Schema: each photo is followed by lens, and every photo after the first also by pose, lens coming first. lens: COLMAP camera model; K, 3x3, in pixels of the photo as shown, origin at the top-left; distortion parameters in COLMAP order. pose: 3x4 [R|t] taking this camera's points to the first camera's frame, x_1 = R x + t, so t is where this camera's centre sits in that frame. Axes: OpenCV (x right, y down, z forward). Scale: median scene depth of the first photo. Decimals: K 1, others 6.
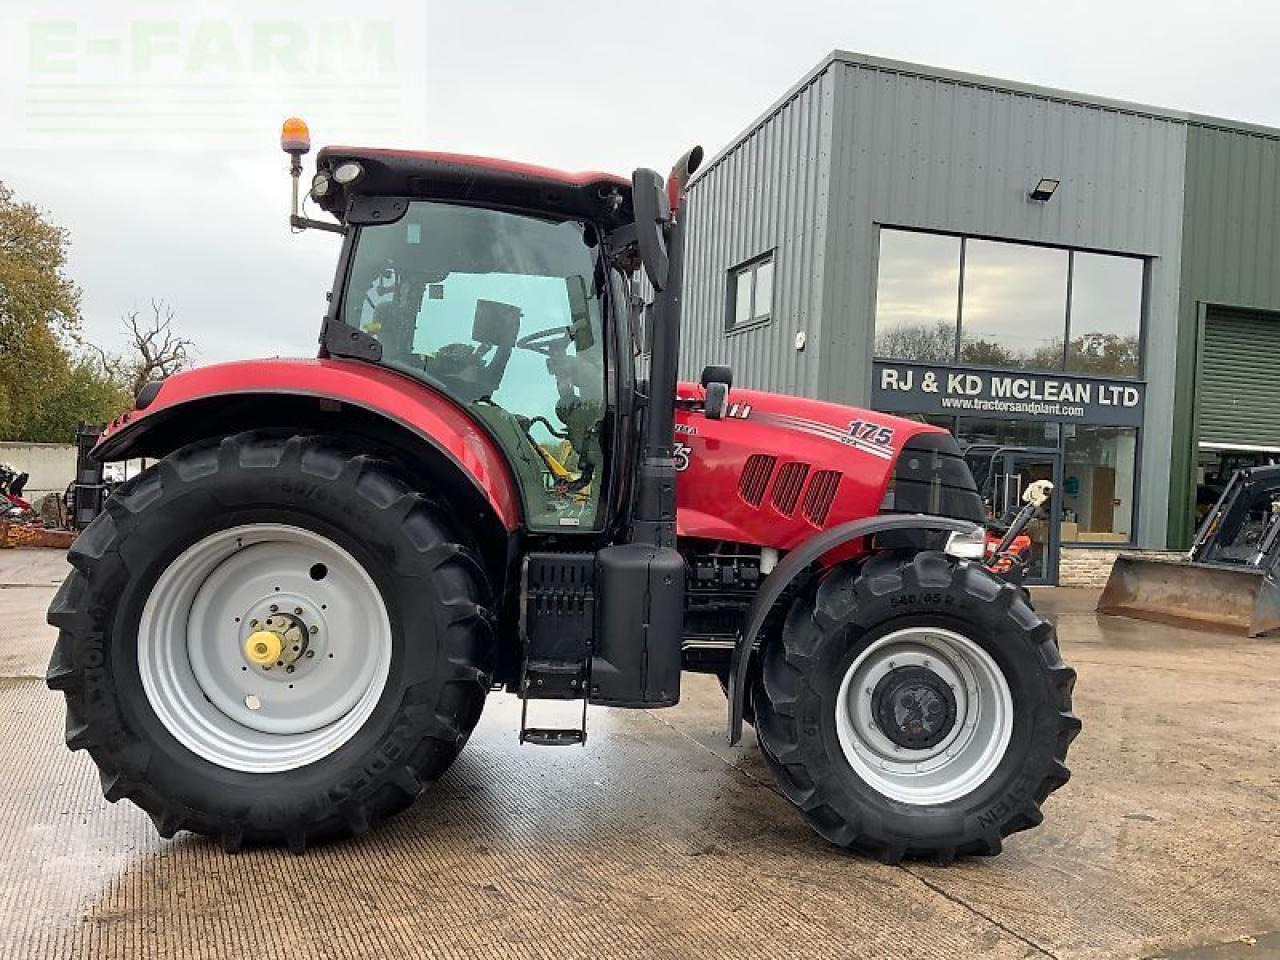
lens RADIAL K [[1077.2, 0, 640.0], [0, 1077.2, 480.0], [0, 0, 1]] dist [0.049678, -0.112893]
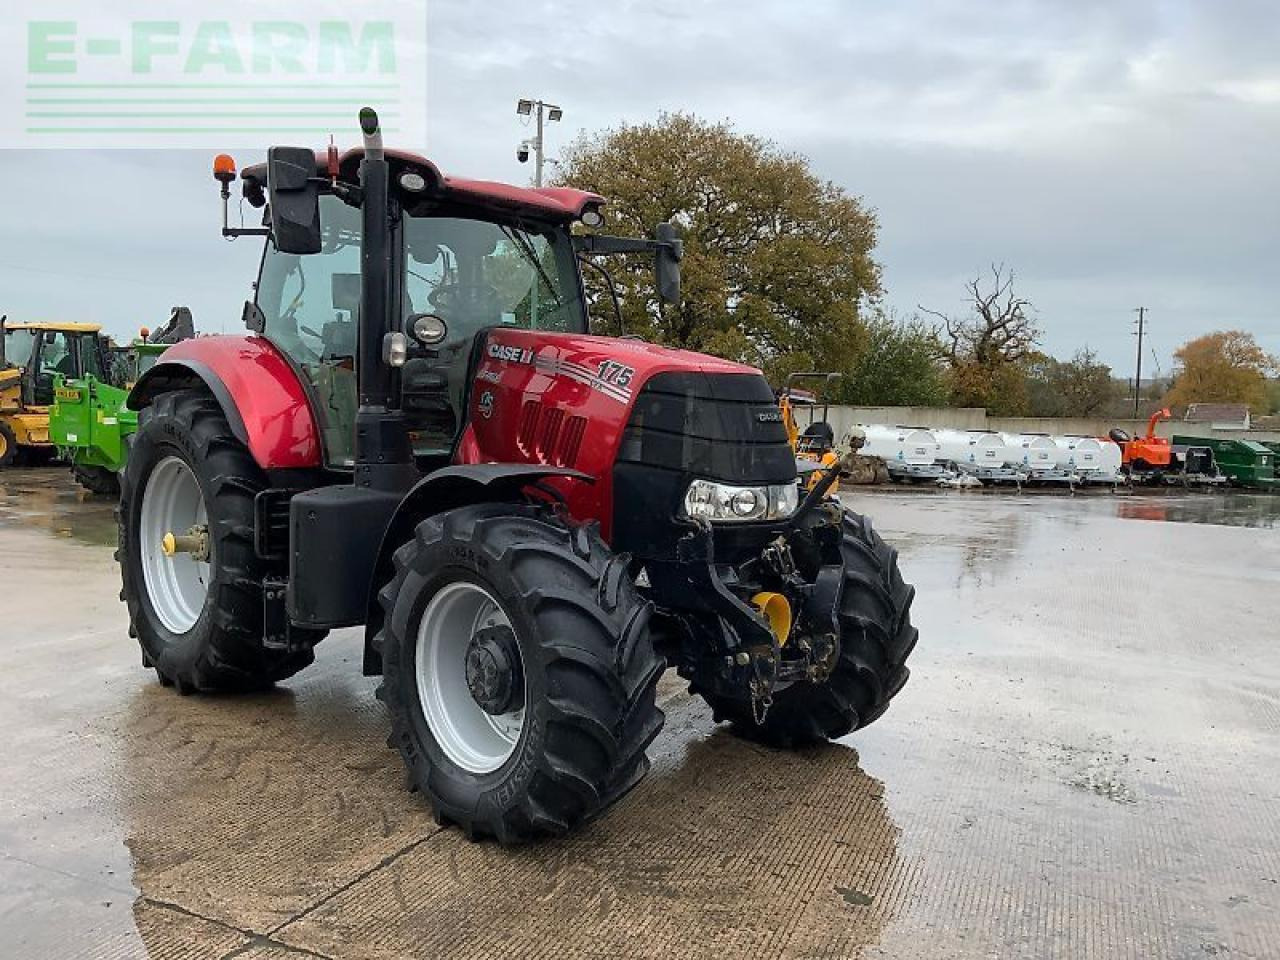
lens RADIAL K [[1077.2, 0, 640.0], [0, 1077.2, 480.0], [0, 0, 1]] dist [0.049678, -0.112893]
pose [[0.667137, 0.034885, -0.744118, 1.024790], [-0.006992, 0.999152, 0.040572, 0.008672], [0.744902, -0.021864, 0.666816, 0.481626]]
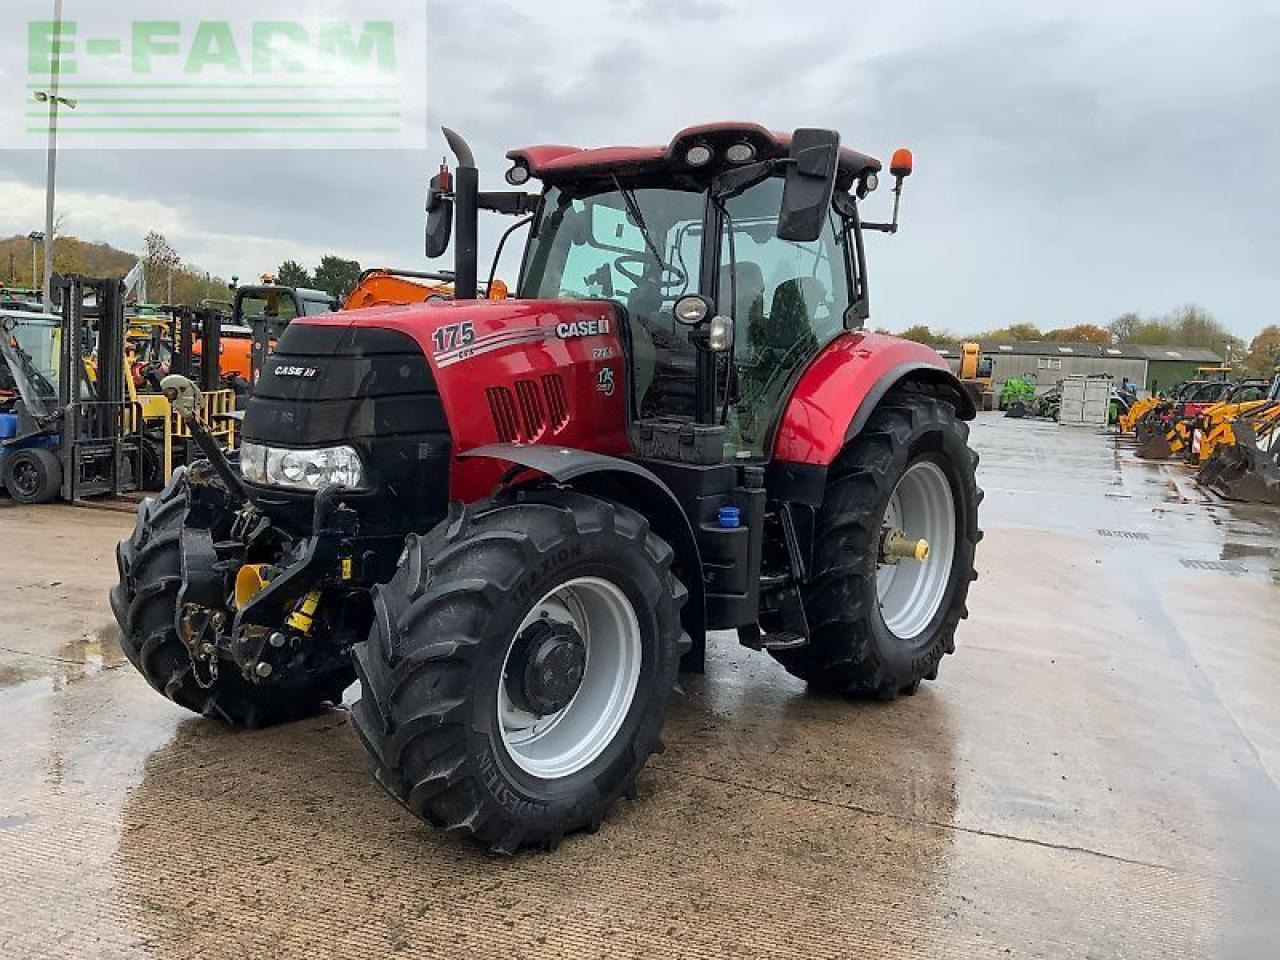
lens RADIAL K [[1077.2, 0, 640.0], [0, 1077.2, 480.0], [0, 0, 1]] dist [0.049678, -0.112893]
pose [[-0.684392, 0.001589, -0.729113, 0.812874], [-0.081025, 0.993638, 0.078221, -0.014262], [0.724598, 0.112610, -0.679909, 2.049031]]
